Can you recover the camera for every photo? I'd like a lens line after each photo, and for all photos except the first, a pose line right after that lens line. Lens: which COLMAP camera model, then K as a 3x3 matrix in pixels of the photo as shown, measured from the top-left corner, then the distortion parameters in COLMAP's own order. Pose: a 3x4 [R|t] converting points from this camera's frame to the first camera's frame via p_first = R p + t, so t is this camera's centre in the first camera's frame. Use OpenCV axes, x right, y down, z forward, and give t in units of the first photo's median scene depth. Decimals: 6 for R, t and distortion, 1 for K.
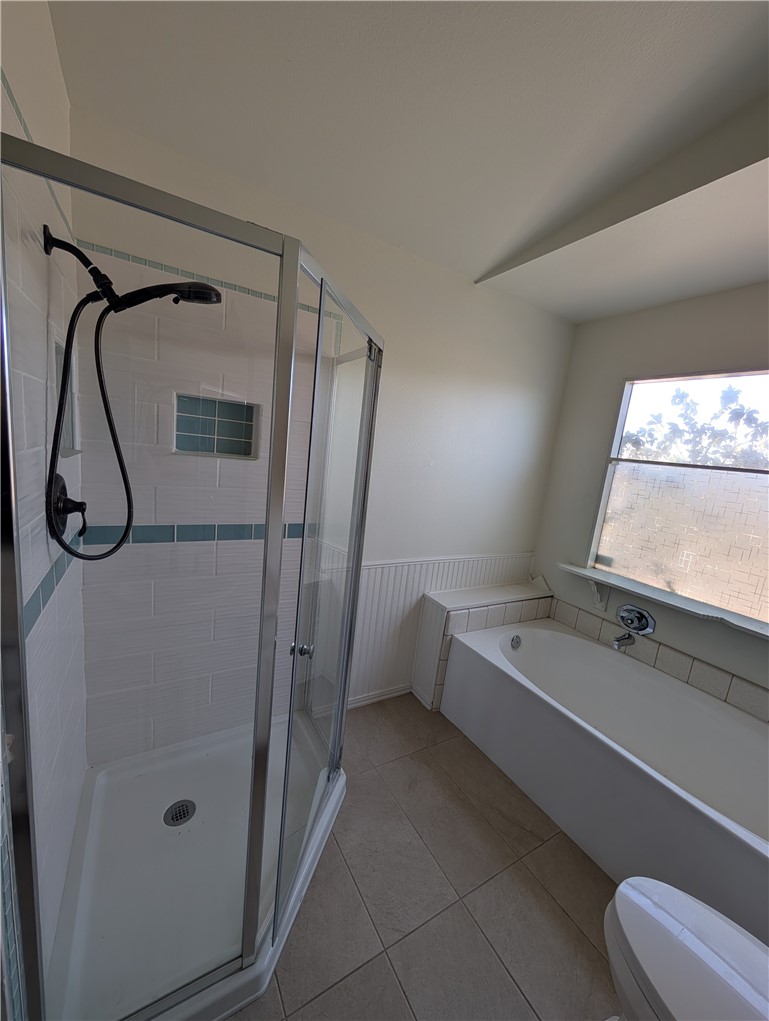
lens RADIAL K [[388.3, 0, 383.2], [0, 388.3, 512.9], [0, 0, 1]] dist [-0.000229, -0.000163]
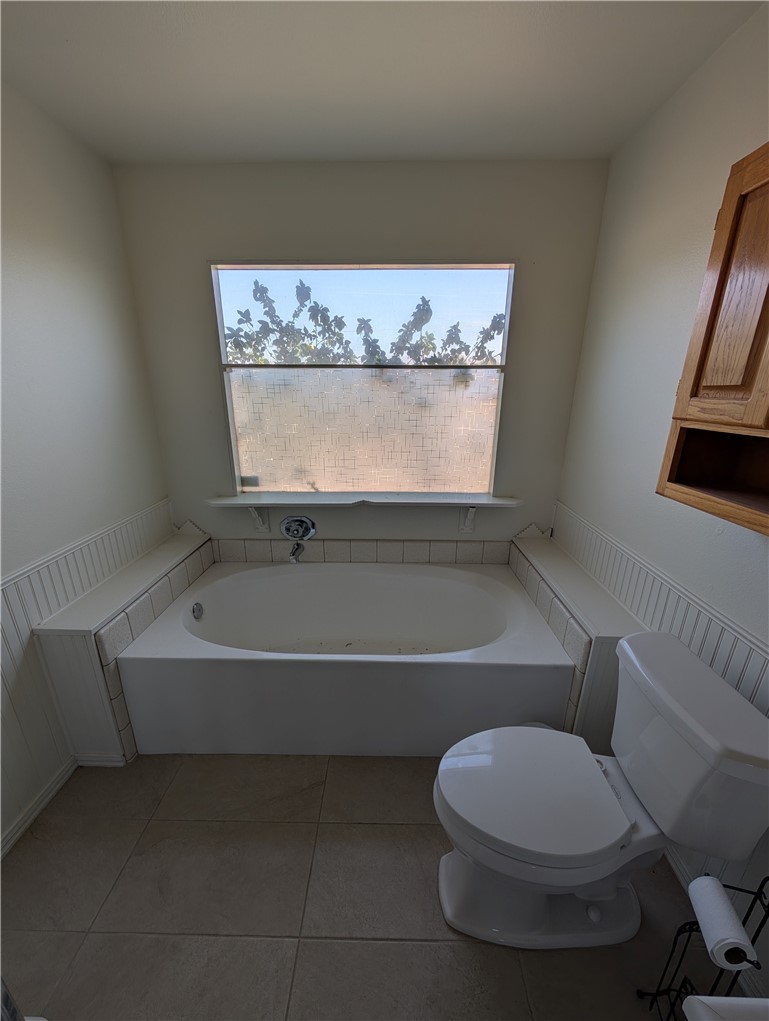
lens RADIAL K [[388.3, 0, 383.3], [0, 388.3, 511.8], [0, 0, 1]] dist [-0.000229, -0.000163]
pose [[0.521538, -0.369792, 0.768929, -0.004070], [0.198362, 0.929057, 0.312259, -0.037928], [-0.829850, -0.010329, 0.557891, 0.231689]]
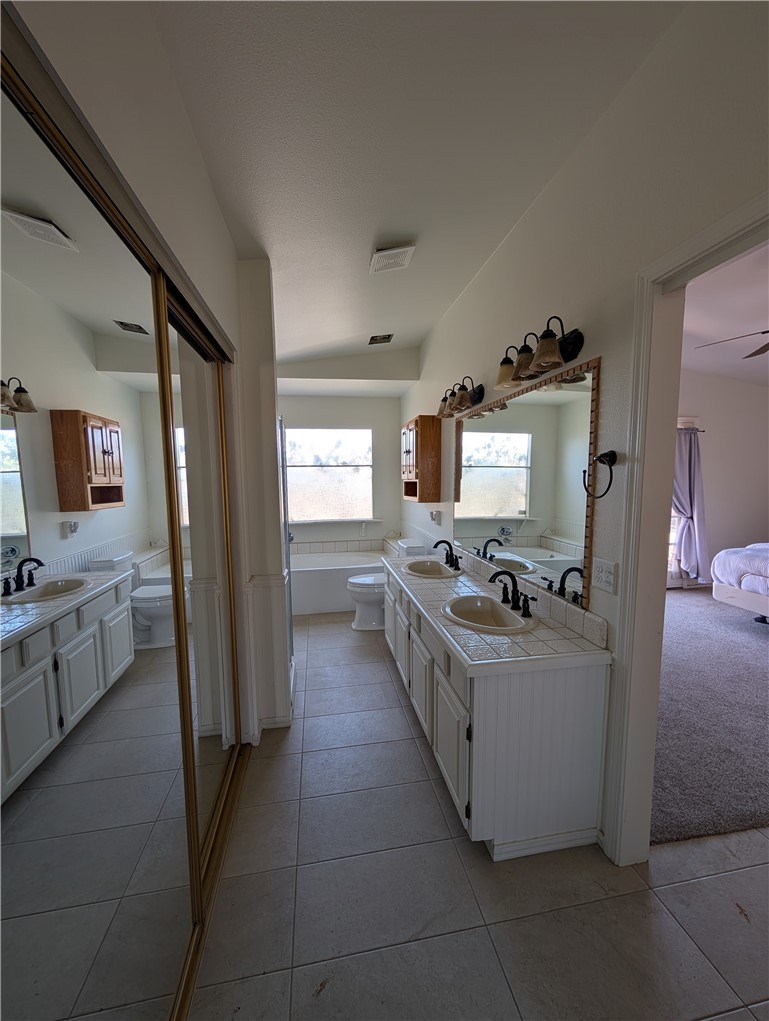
lens RADIAL K [[388.3, 0, 386.1], [0, 388.3, 510.3], [0, 0, 1]] dist [-0.000229, -0.000163]
pose [[0.348979, -0.202553, 0.914979, -1.192582], [0.211577, 0.968182, 0.133634, -0.045531], [-0.912934, 0.146953, 0.380731, -0.426879]]
